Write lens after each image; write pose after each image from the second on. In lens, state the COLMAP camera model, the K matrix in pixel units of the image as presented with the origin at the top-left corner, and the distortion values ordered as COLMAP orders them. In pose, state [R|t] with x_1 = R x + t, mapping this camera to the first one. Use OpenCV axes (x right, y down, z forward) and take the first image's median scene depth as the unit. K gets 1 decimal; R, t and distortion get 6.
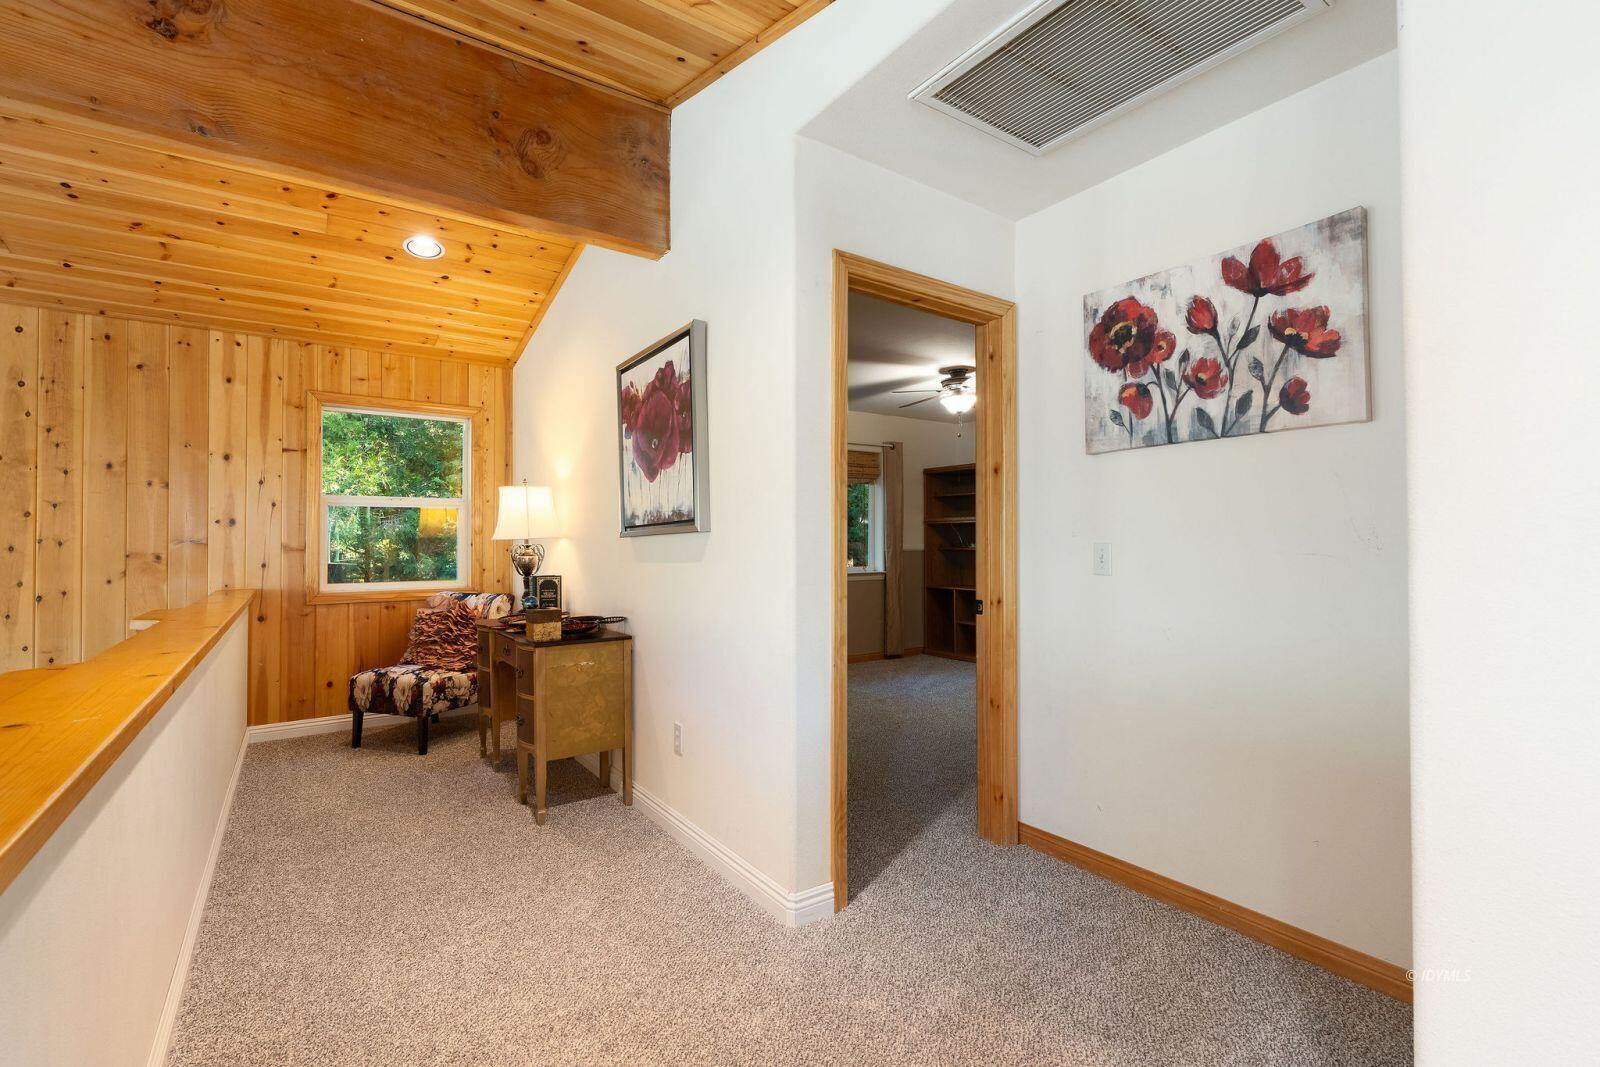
lens RADIAL K [[717.7, 0, 792.2], [0, 717.7, 531.5], [0, 0, 1]] dist [-0.004687, 0.002383]
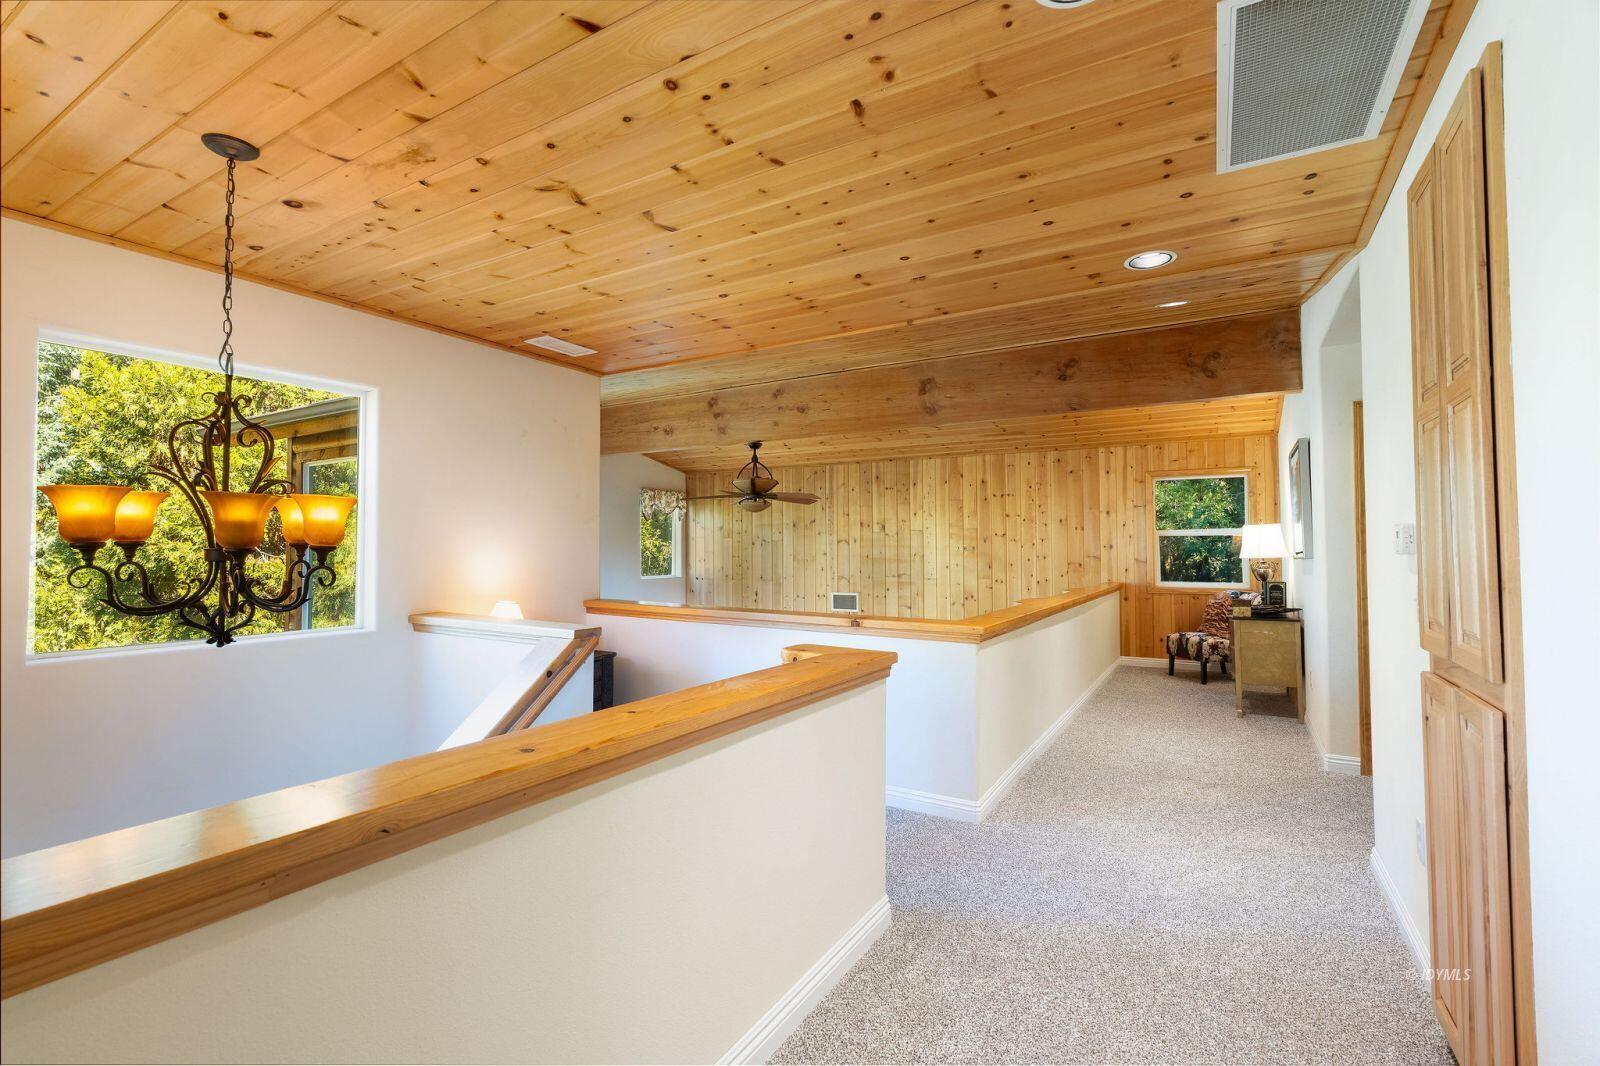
lens RADIAL K [[717.7, 0, 798.1], [0, 717.7, 528.7], [0, 0, 1]] dist [-0.004687, 0.002383]
pose [[0.416611, -0.024665, -0.908750, 0.617813], [0.014776, 0.999684, -0.020359, -0.035376], [0.908965, -0.004946, 0.416844, -0.561908]]
